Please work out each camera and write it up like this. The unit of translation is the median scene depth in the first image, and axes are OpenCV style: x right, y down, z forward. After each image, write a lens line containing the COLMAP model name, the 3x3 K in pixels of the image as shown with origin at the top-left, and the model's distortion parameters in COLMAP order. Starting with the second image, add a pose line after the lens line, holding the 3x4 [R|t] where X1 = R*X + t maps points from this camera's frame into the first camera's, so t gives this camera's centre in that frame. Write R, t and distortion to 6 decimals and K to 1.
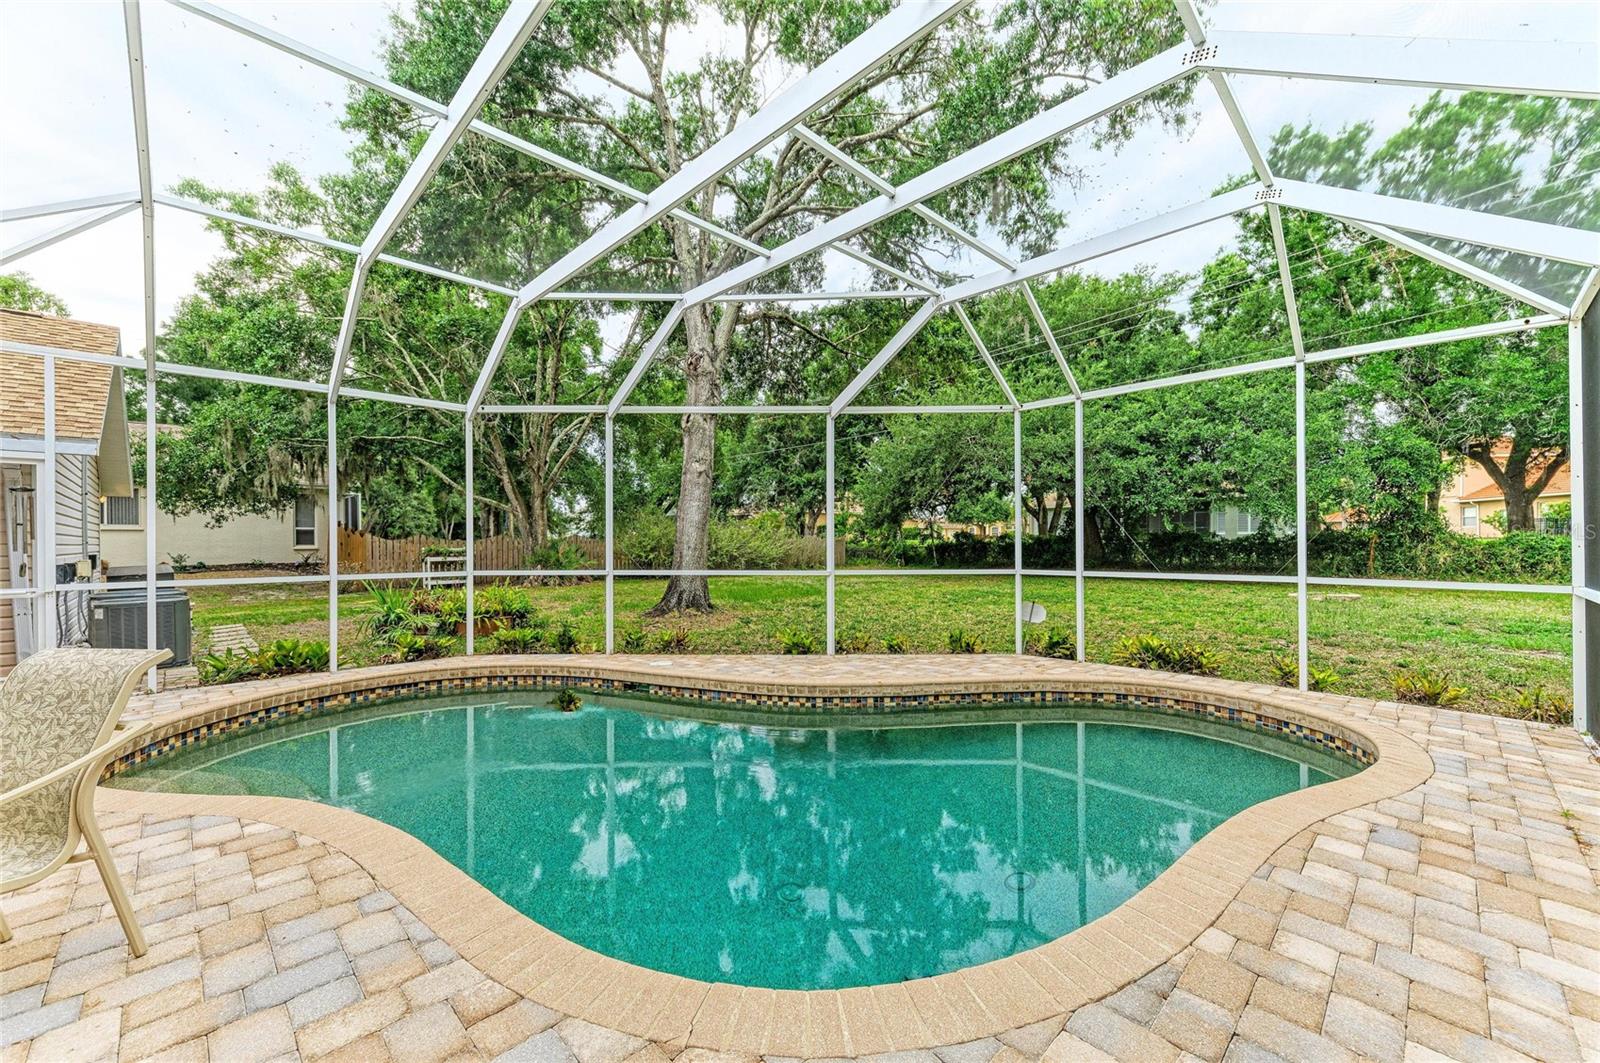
lens RADIAL K [[633.9, 0, 812.6], [0, 633.9, 534.9], [0, 0, 1]] dist [0.023173, -0.007176]
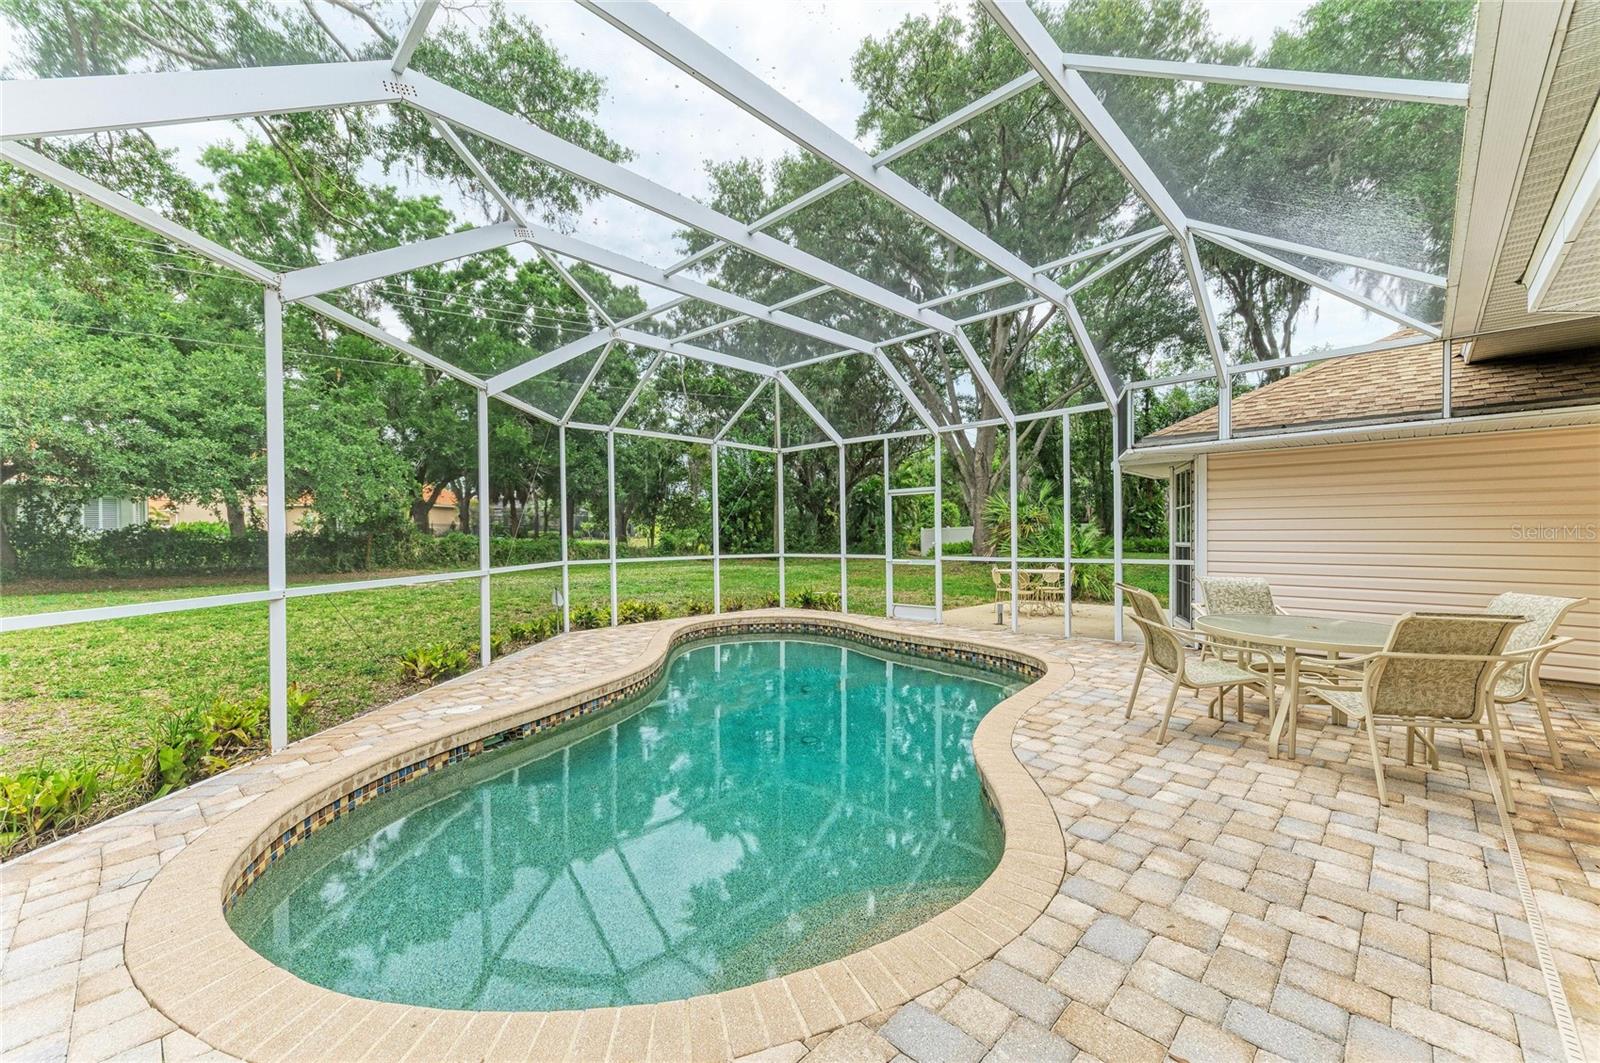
lens RADIAL K [[621.2, 0, 804.5], [0, 621.2, 538.6], [0, 0, 1]] dist [0.017096, -0.006925]
pose [[-0.005816, -0.002765, 0.999979, -0.636694], [-0.000377, 0.999996, 0.002763, 0.007044], [-0.999983, -0.000361, -0.005817, 0.426293]]
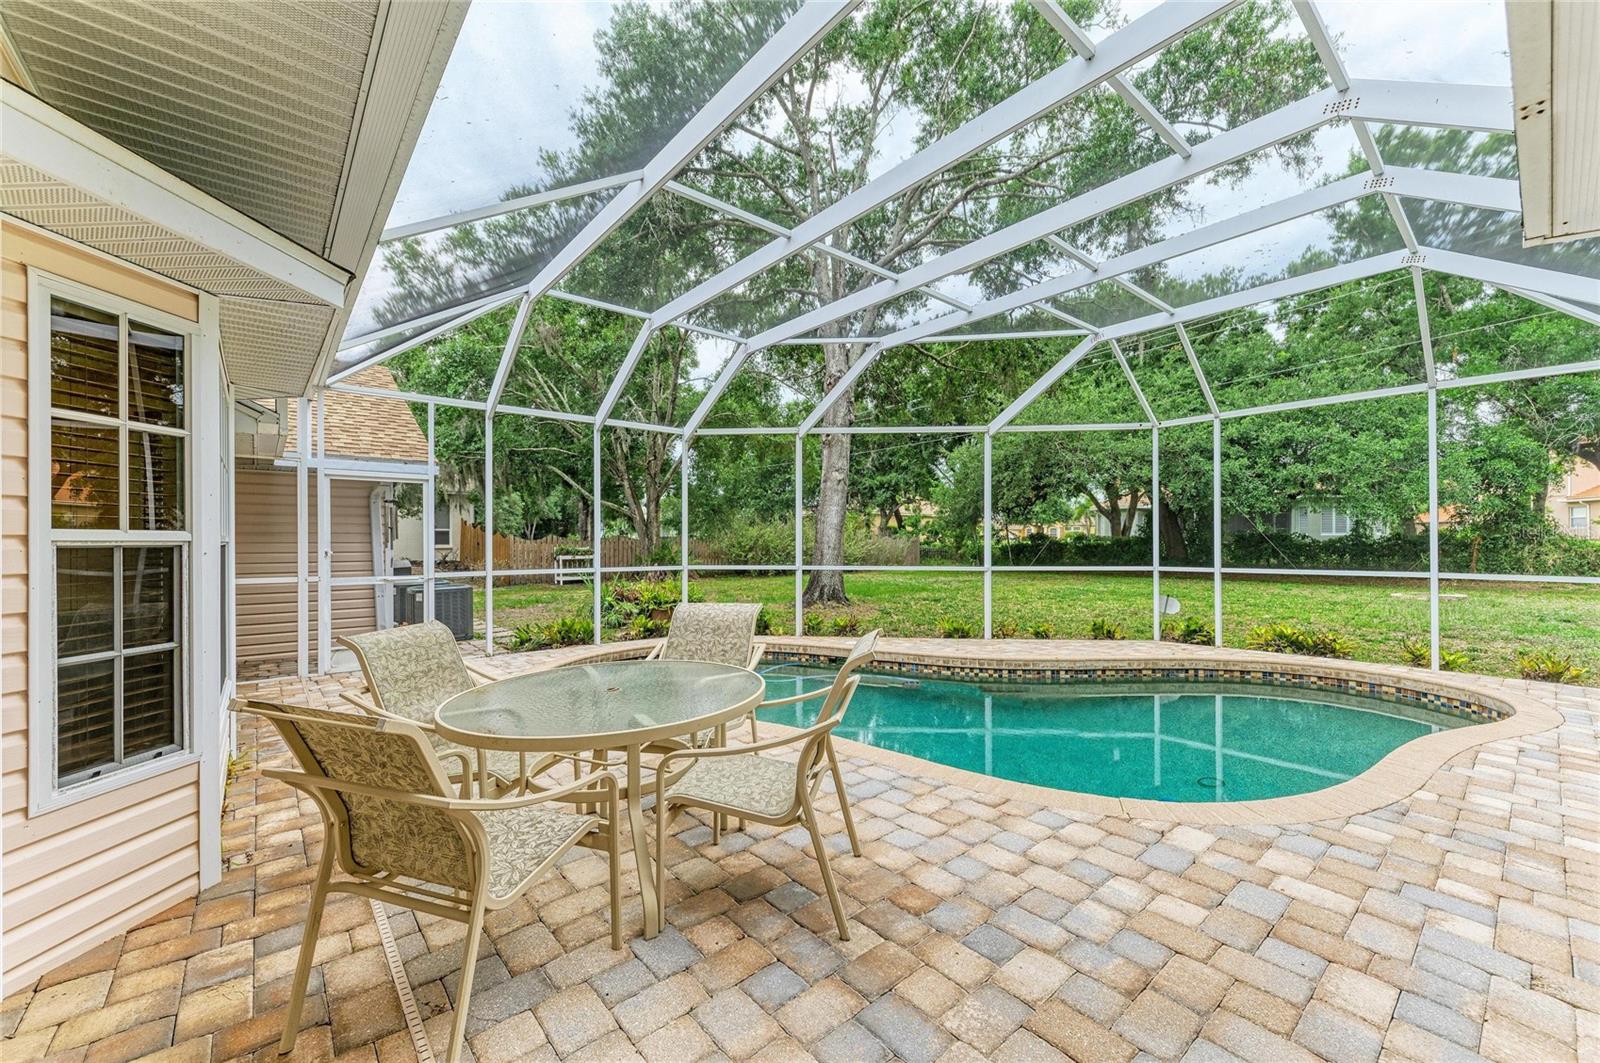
lens RADIAL K [[633.9, 0, 812.6], [0, 633.9, 534.9], [0, 0, 1]] dist [0.023173, -0.007176]
pose [[0.997225, 0.000739, -0.074441, -0.155072], [-0.000834, 0.999999, -0.001251, -0.000323], [0.074440, 0.001309, 0.997225, -0.141224]]
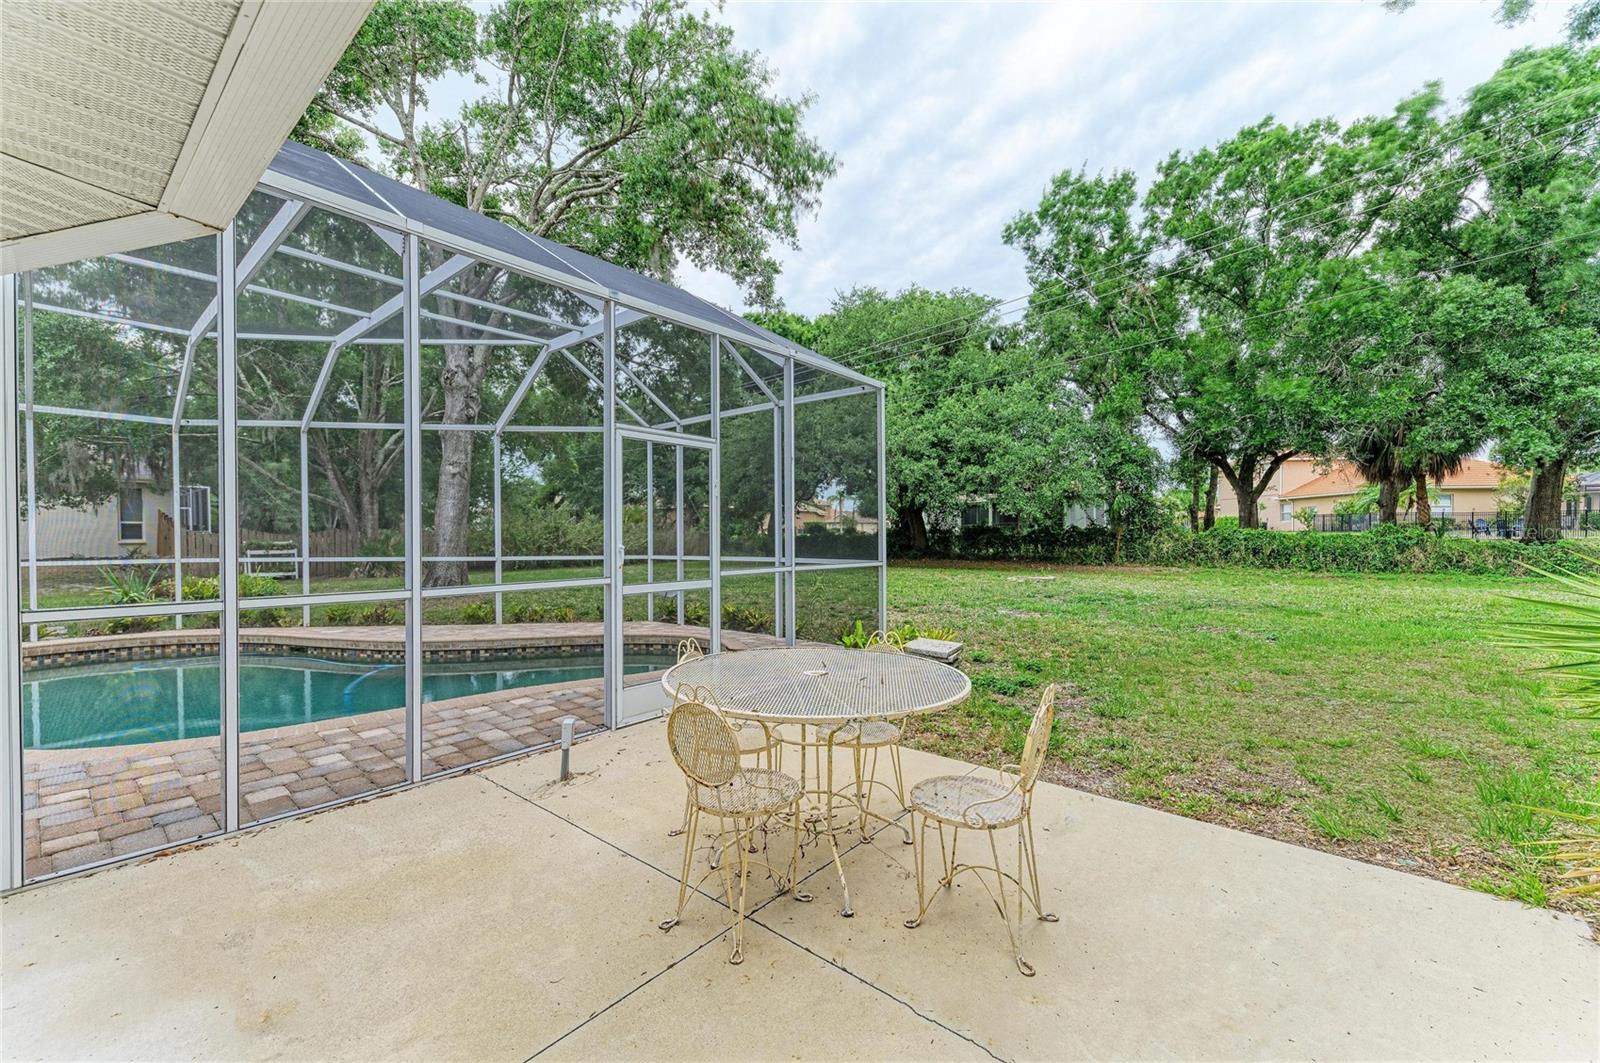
lens RADIAL K [[633.9, 0, 812.6], [0, 633.9, 534.9], [0, 0, 1]] dist [0.023173, -0.007176]
pose [[0.995368, -0.001325, 0.096128, 0.395395], [0.000420, 0.999955, 0.009438, 0.000907], [-0.096137, -0.009354, 0.995324, -0.231880]]
